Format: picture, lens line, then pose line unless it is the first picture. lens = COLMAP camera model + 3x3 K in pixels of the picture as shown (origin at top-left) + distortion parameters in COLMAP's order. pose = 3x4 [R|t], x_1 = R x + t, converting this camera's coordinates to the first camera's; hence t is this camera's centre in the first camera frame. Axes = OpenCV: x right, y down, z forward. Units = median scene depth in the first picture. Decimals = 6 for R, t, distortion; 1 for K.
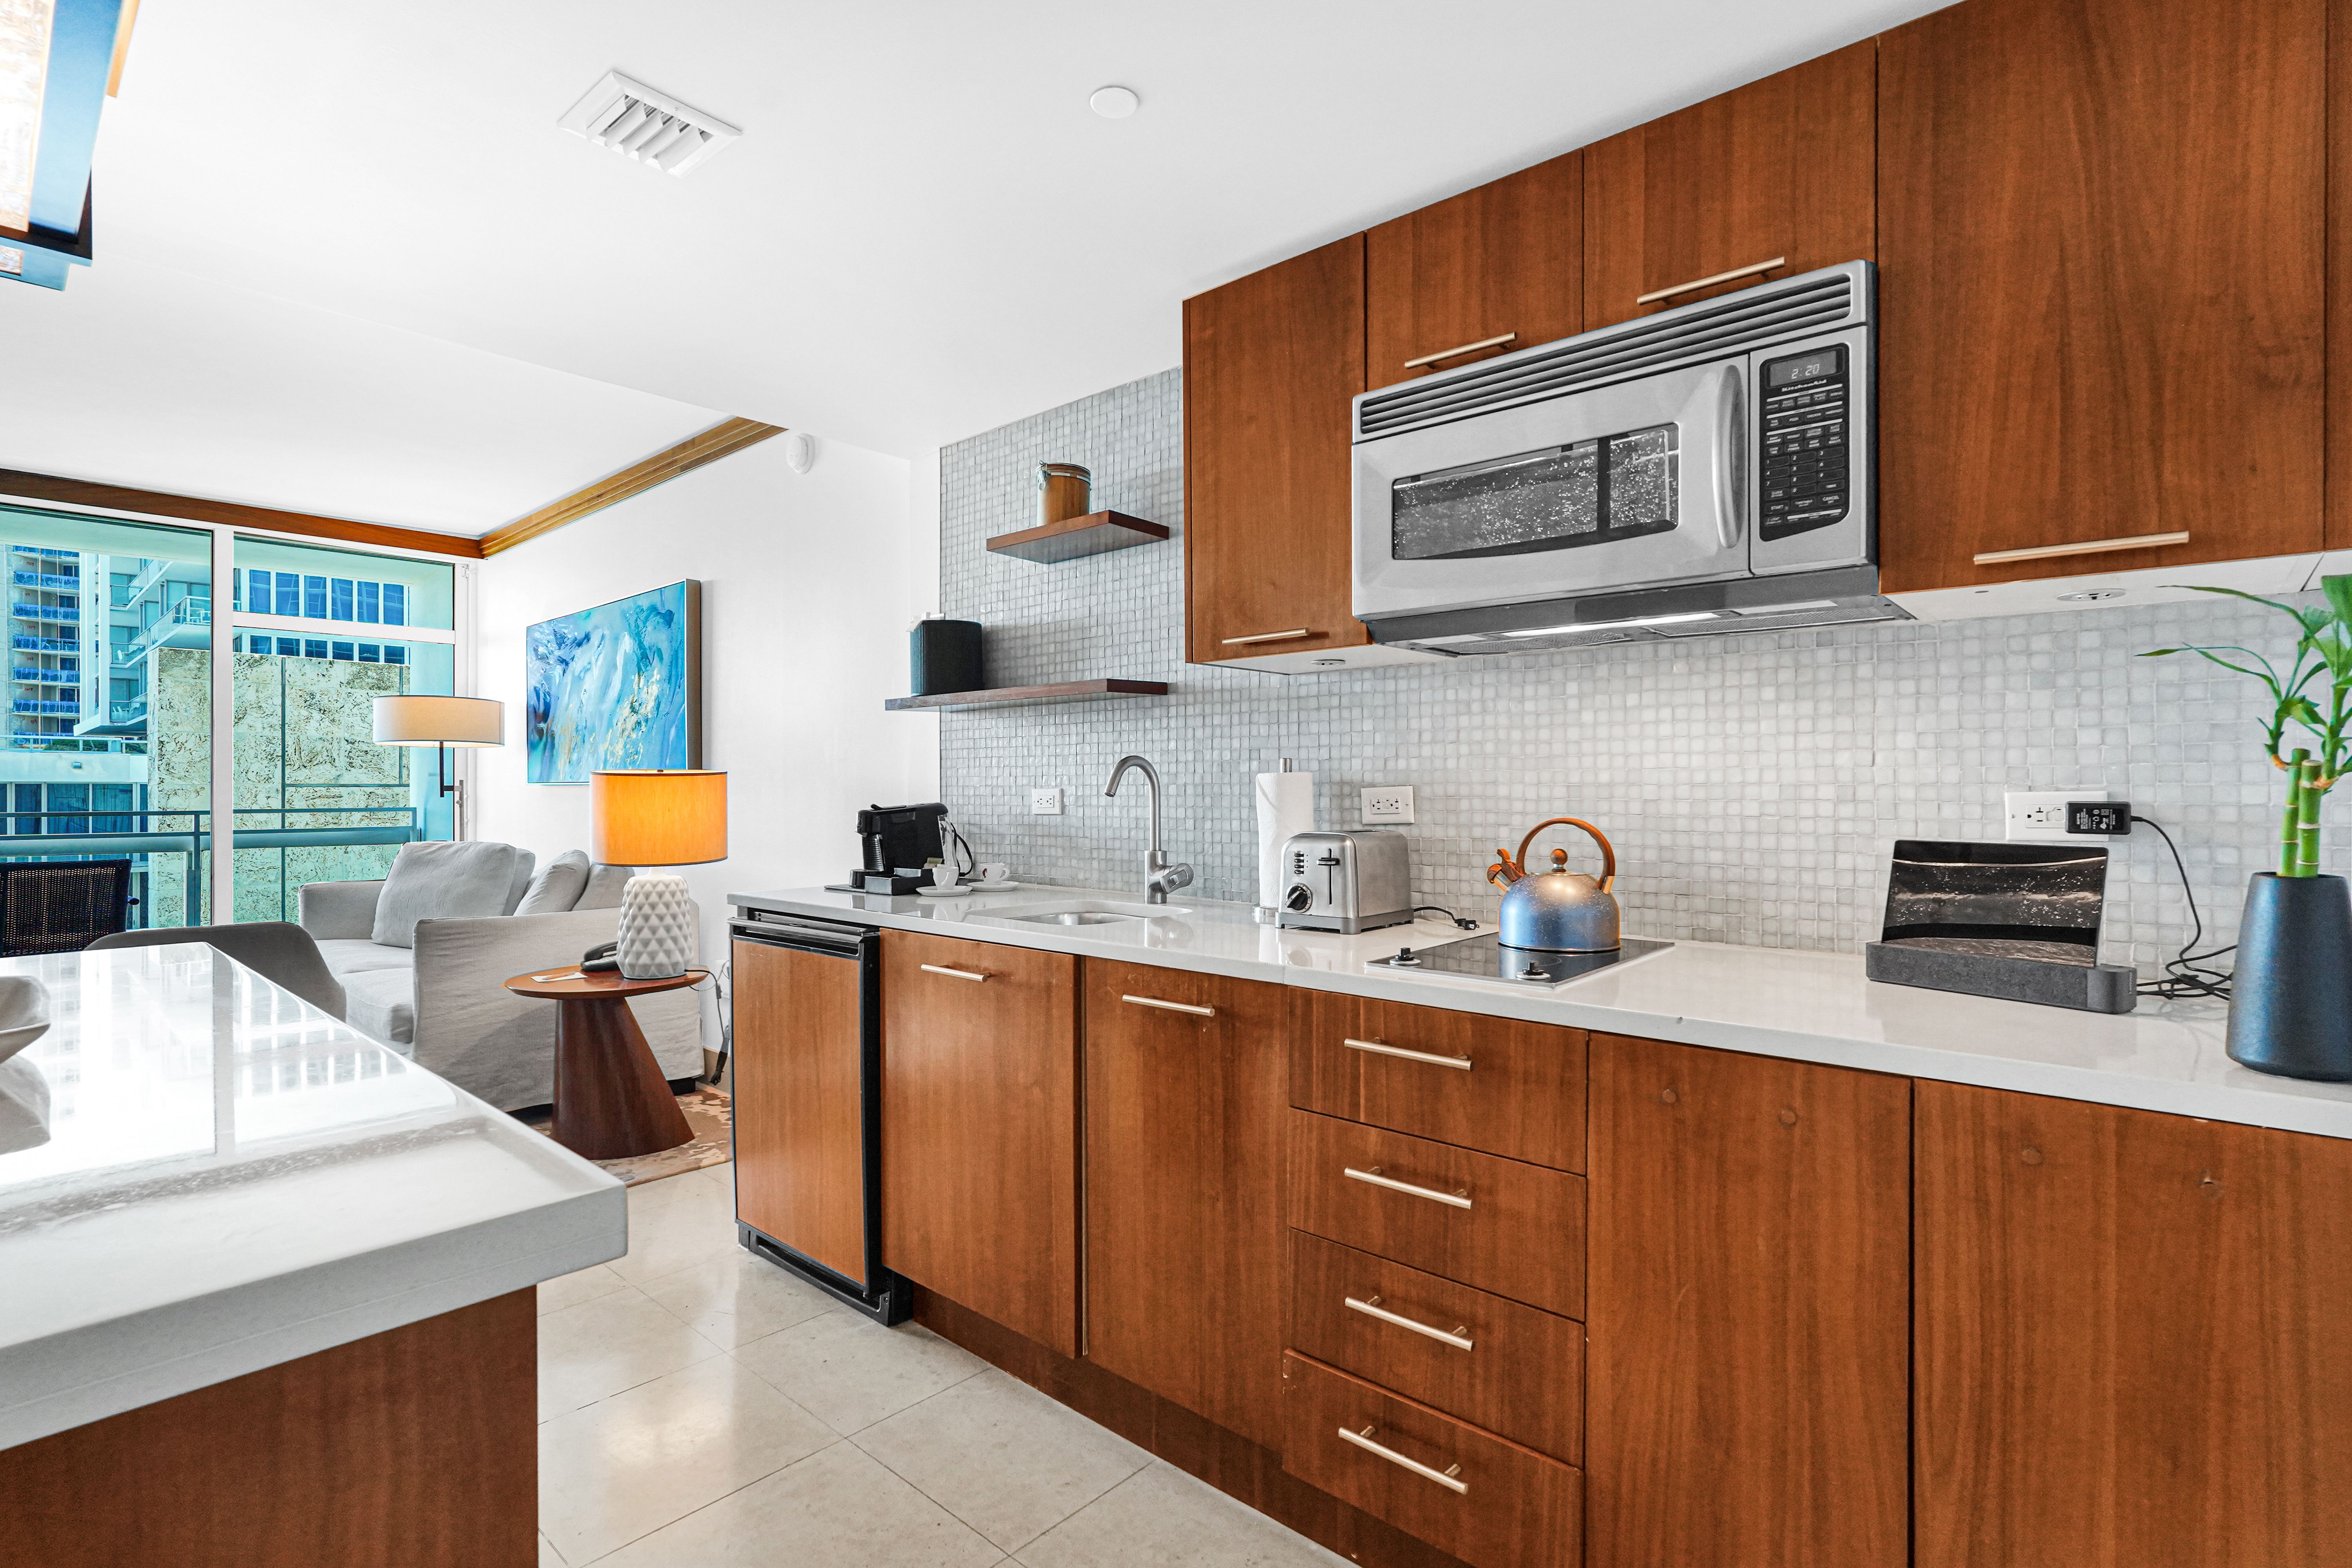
lens RADIAL K [[1116.7, 0, 1174.4], [0, 1116.7, 785.2], [0, 0, 1]] dist [-0.015057, 0.009364]
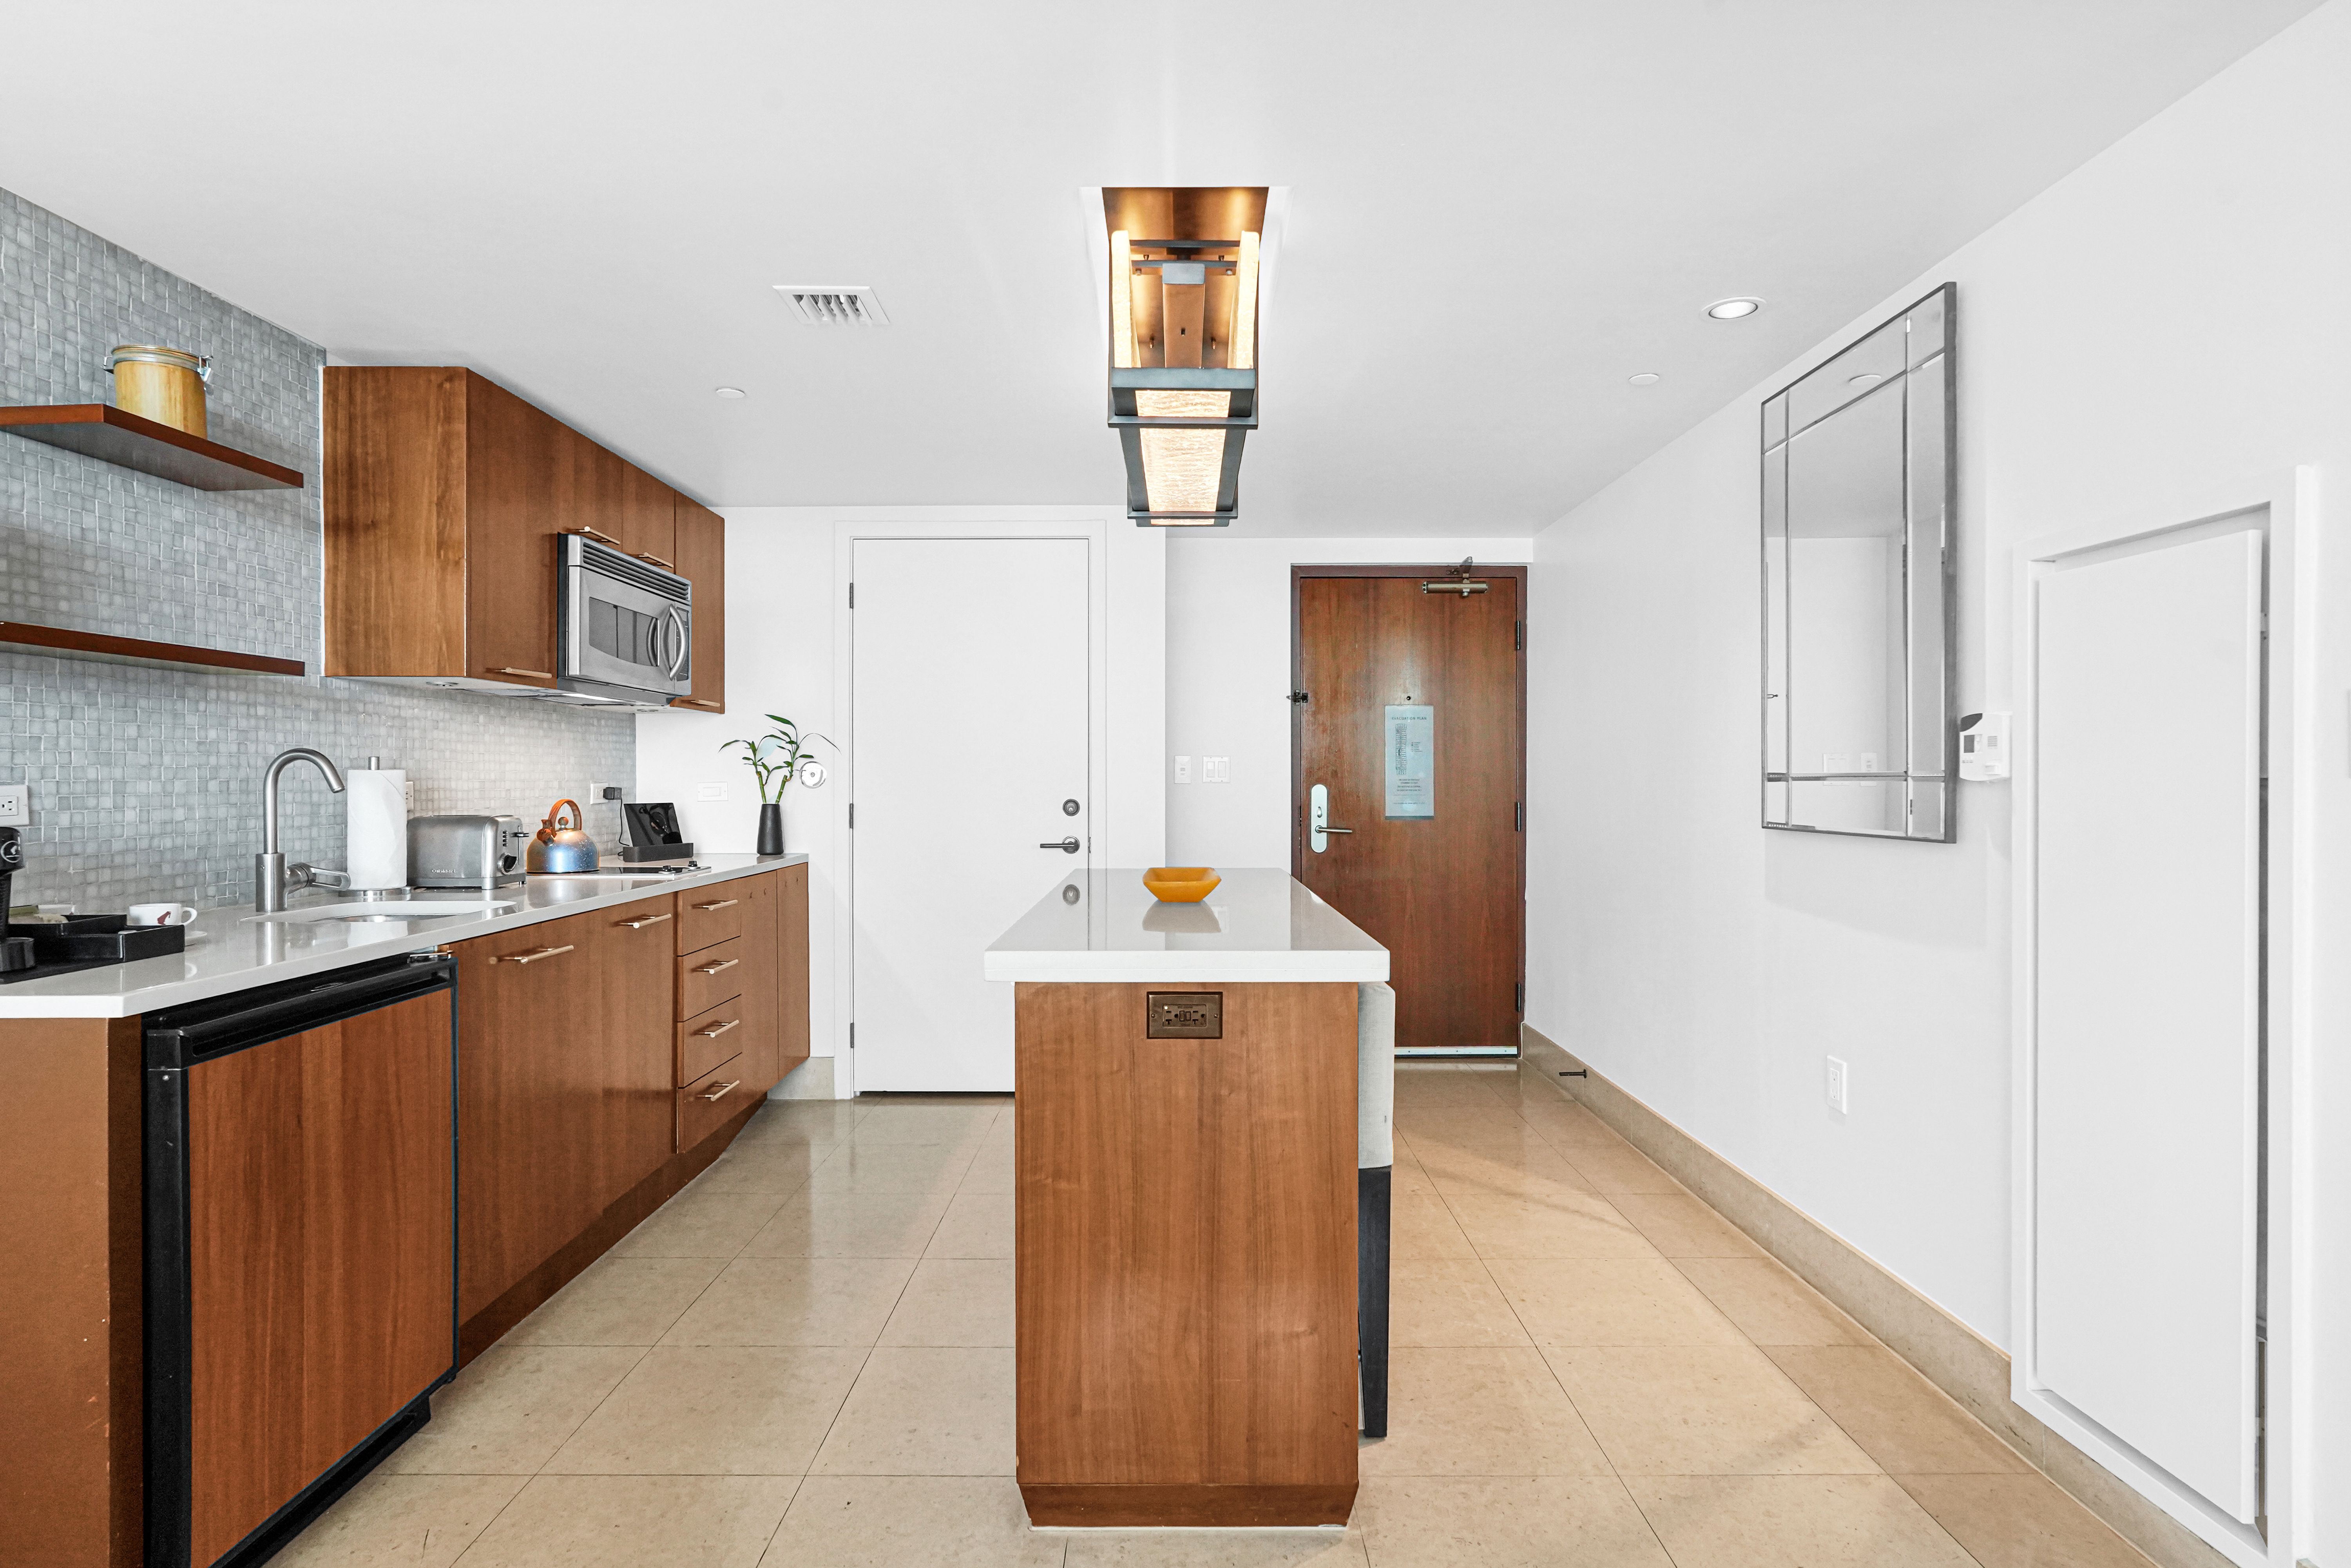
lens RADIAL K [[1196.9, 0, 1172.0], [0, 1196.9, 783.1], [0, 0, 1]] dist [-0.013647, 0.008956]
pose [[-0.666896, -0.000593, 0.745151, -1.248975], [0.001159, 0.999998, 0.001834, 0.000916], [-0.745150, 0.002087, -0.666893, 1.127848]]
